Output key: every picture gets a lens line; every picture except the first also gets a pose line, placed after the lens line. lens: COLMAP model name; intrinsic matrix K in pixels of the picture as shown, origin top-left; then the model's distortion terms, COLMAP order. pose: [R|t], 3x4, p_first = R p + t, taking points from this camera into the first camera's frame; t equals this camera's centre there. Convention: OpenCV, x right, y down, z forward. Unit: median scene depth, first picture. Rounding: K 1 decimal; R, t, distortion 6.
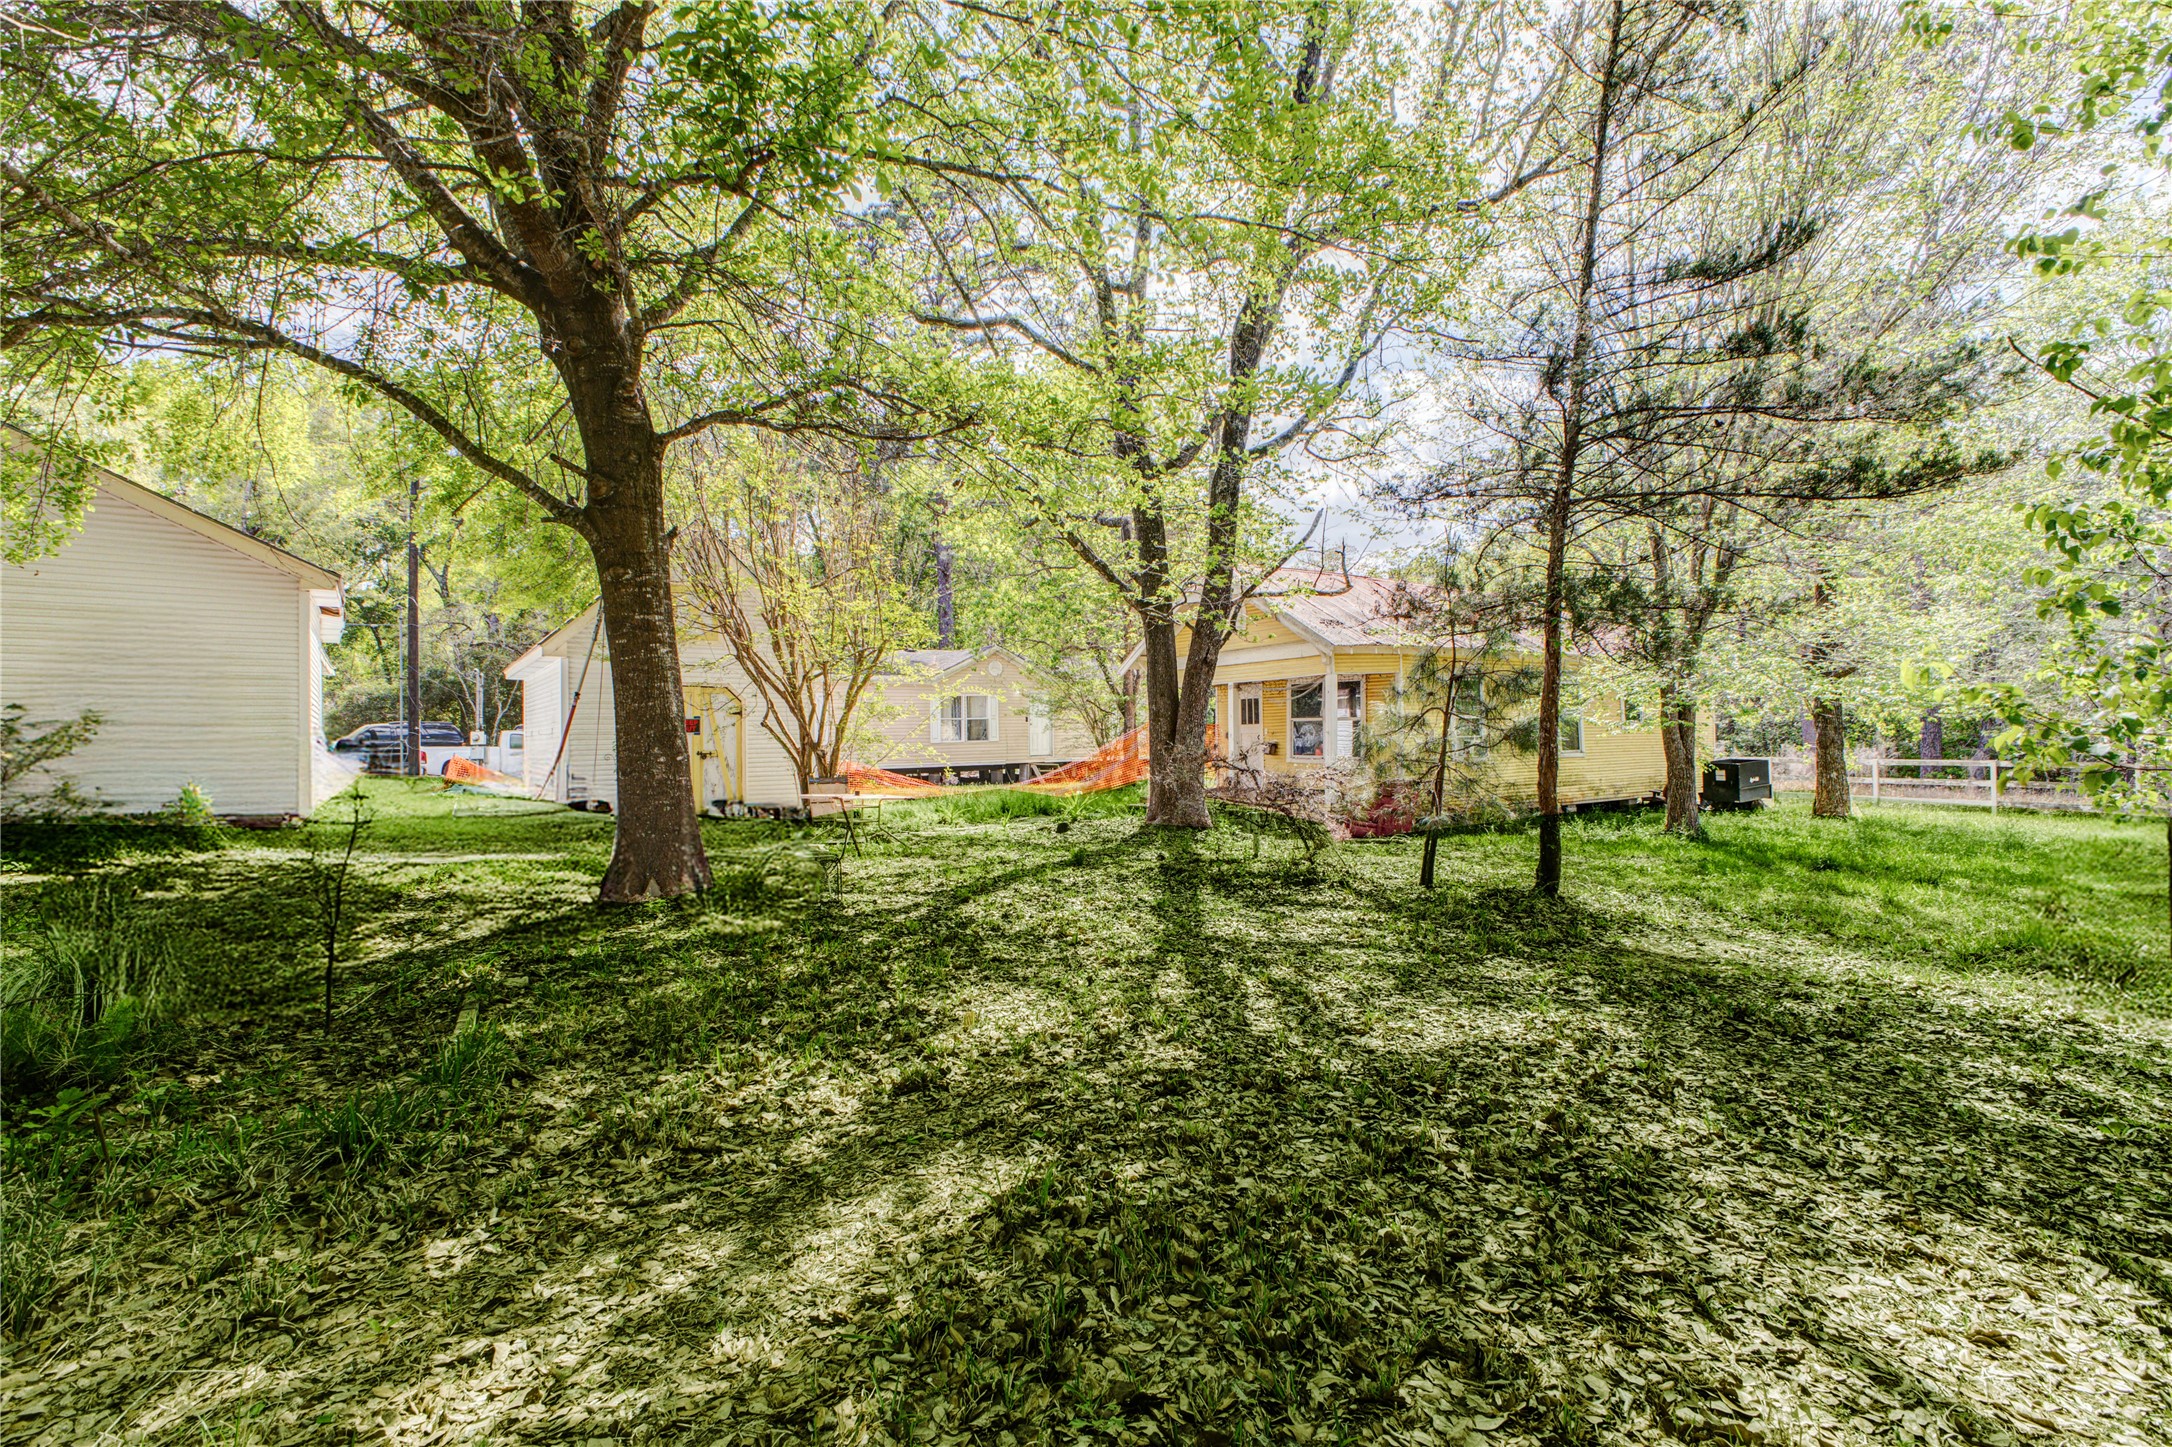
lens RADIAL K [[929.2, 0, 1086.0], [0, 929.2, 723.5], [0, 0, 1]] dist [-0.000330, -0.000082]
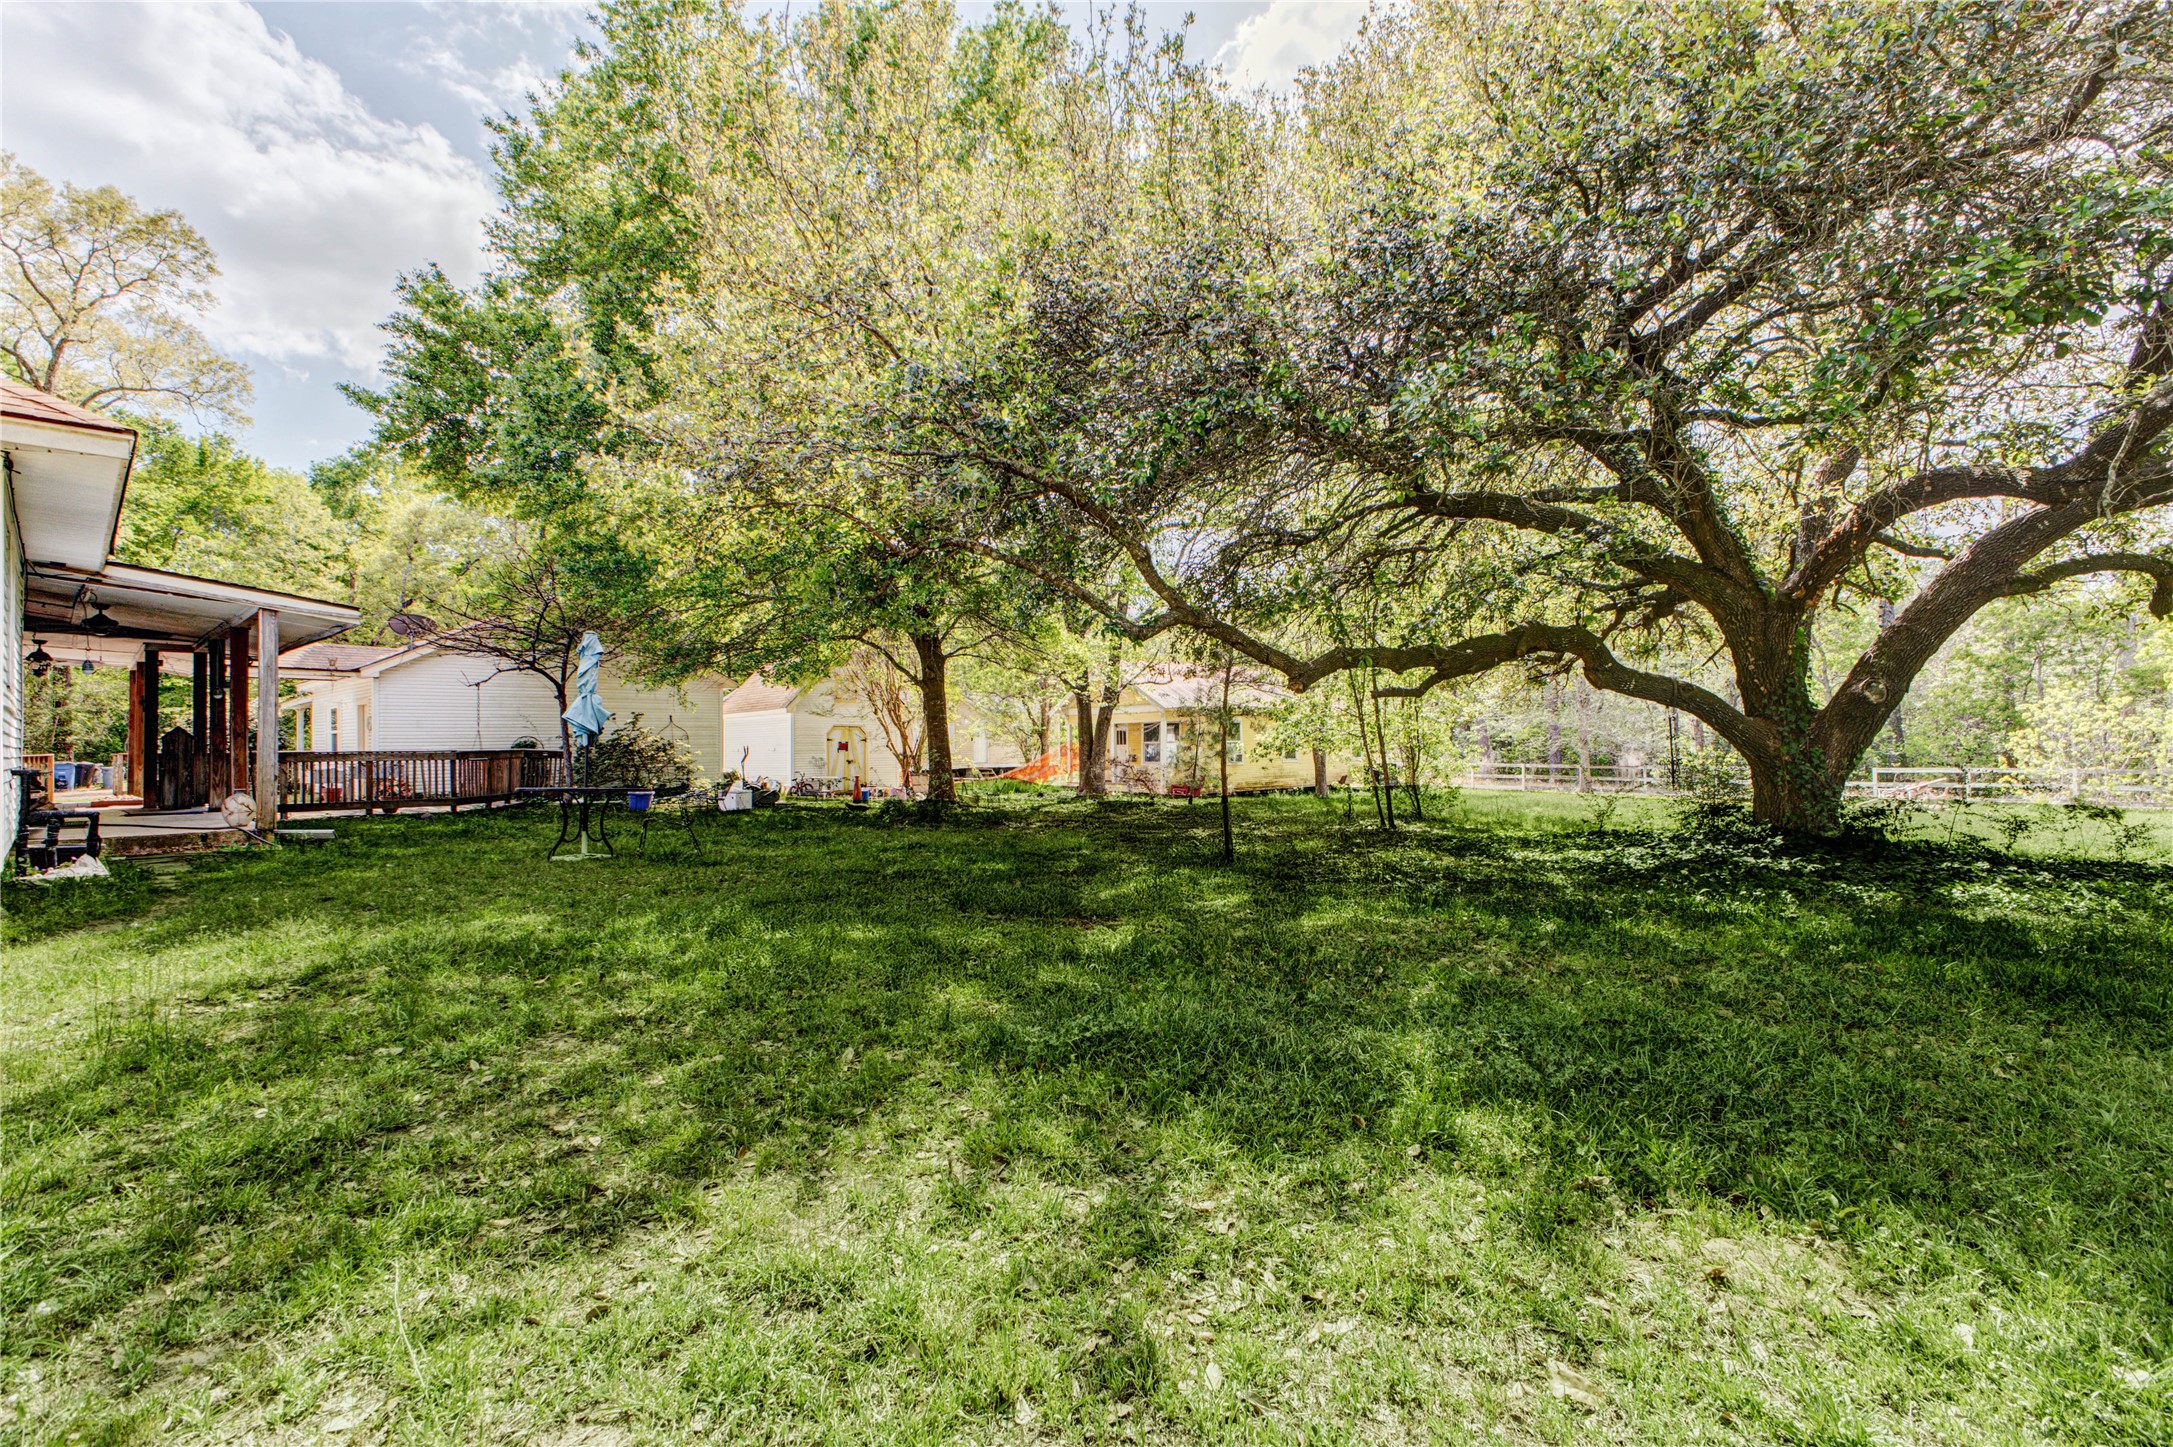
lens RADIAL K [[929.7, 0, 1086.5], [0, 929.7, 723.5], [0, 0, 1]] dist [-0.000330, -0.000082]
pose [[0.988378, 0.026038, 0.149768, -0.245112], [-0.025470, 0.999659, -0.005713, -0.040619], [-0.149866, 0.001832, 0.988705, -1.183573]]
